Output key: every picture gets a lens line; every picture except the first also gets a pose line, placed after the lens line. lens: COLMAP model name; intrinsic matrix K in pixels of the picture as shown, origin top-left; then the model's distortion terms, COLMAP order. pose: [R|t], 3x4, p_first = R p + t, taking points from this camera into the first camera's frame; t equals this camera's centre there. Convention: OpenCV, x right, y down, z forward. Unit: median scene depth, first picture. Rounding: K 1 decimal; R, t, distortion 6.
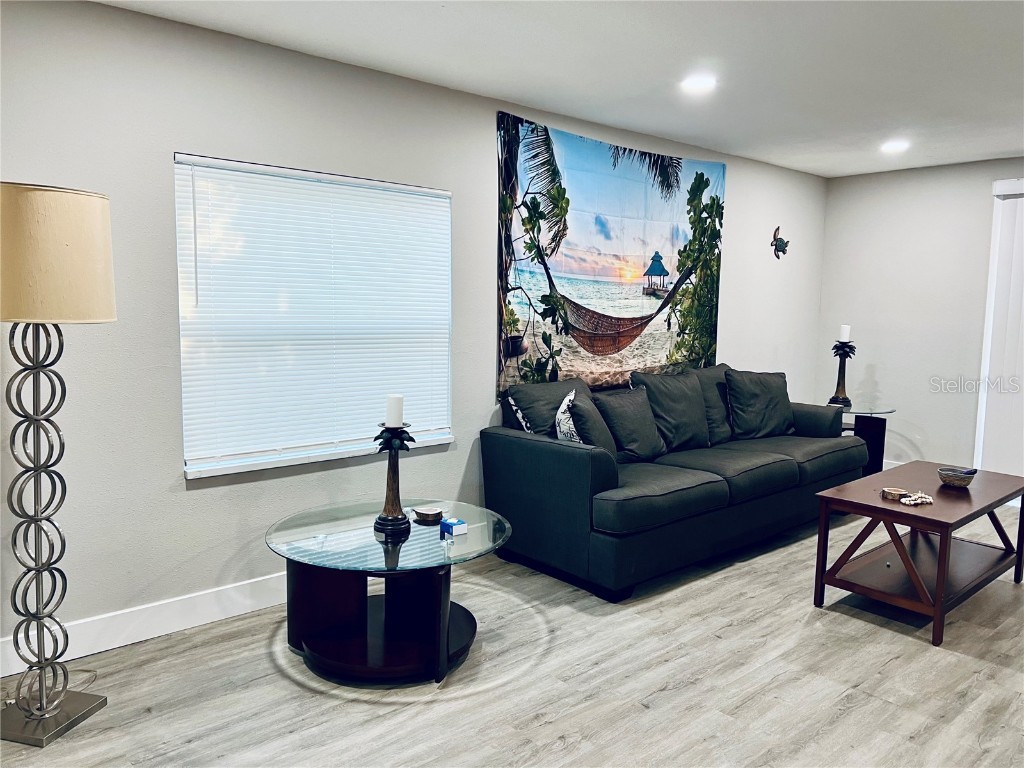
lens RADIAL K [[769.8, 0, 517.7], [0, 769.8, 382.6], [0, 0, 1]] dist [0.053427, -0.055978]
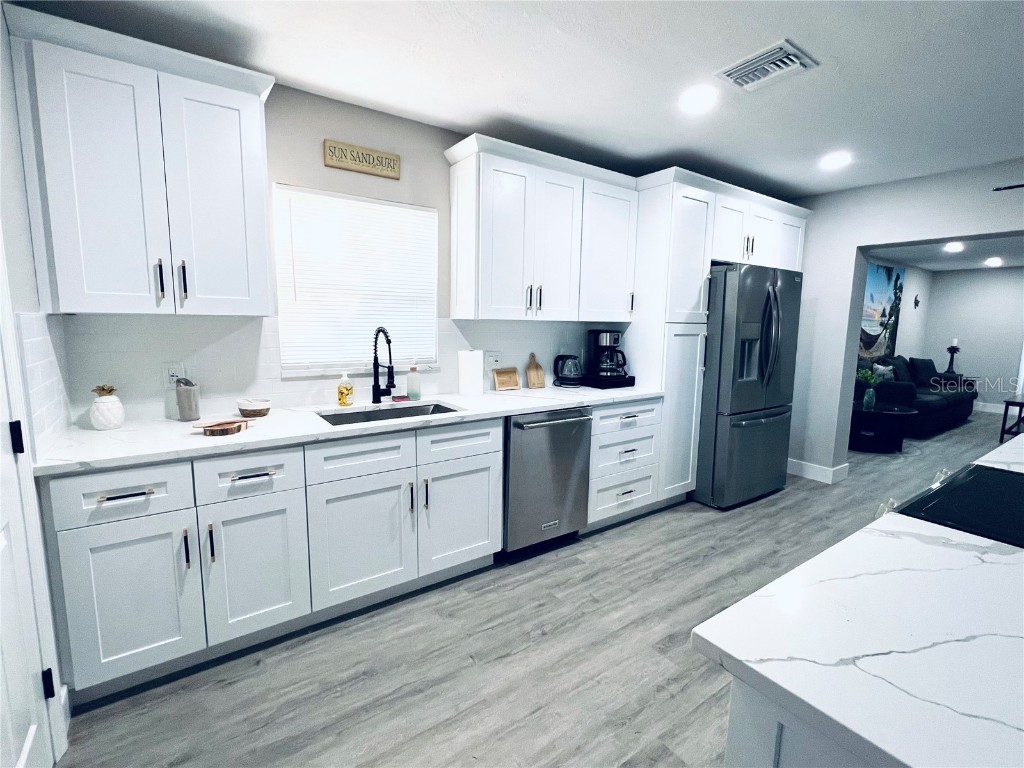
lens RADIAL K [[473.3, 0, 510.4], [0, 473.3, 383.2], [0, 0, 1]] dist [-0.002154, 0.000425]
pose [[0.993633, 0.016052, -0.111514, -1.122303], [-0.014040, 0.999725, 0.018806, 0.074507], [0.111785, -0.017120, 0.993585, -0.812571]]
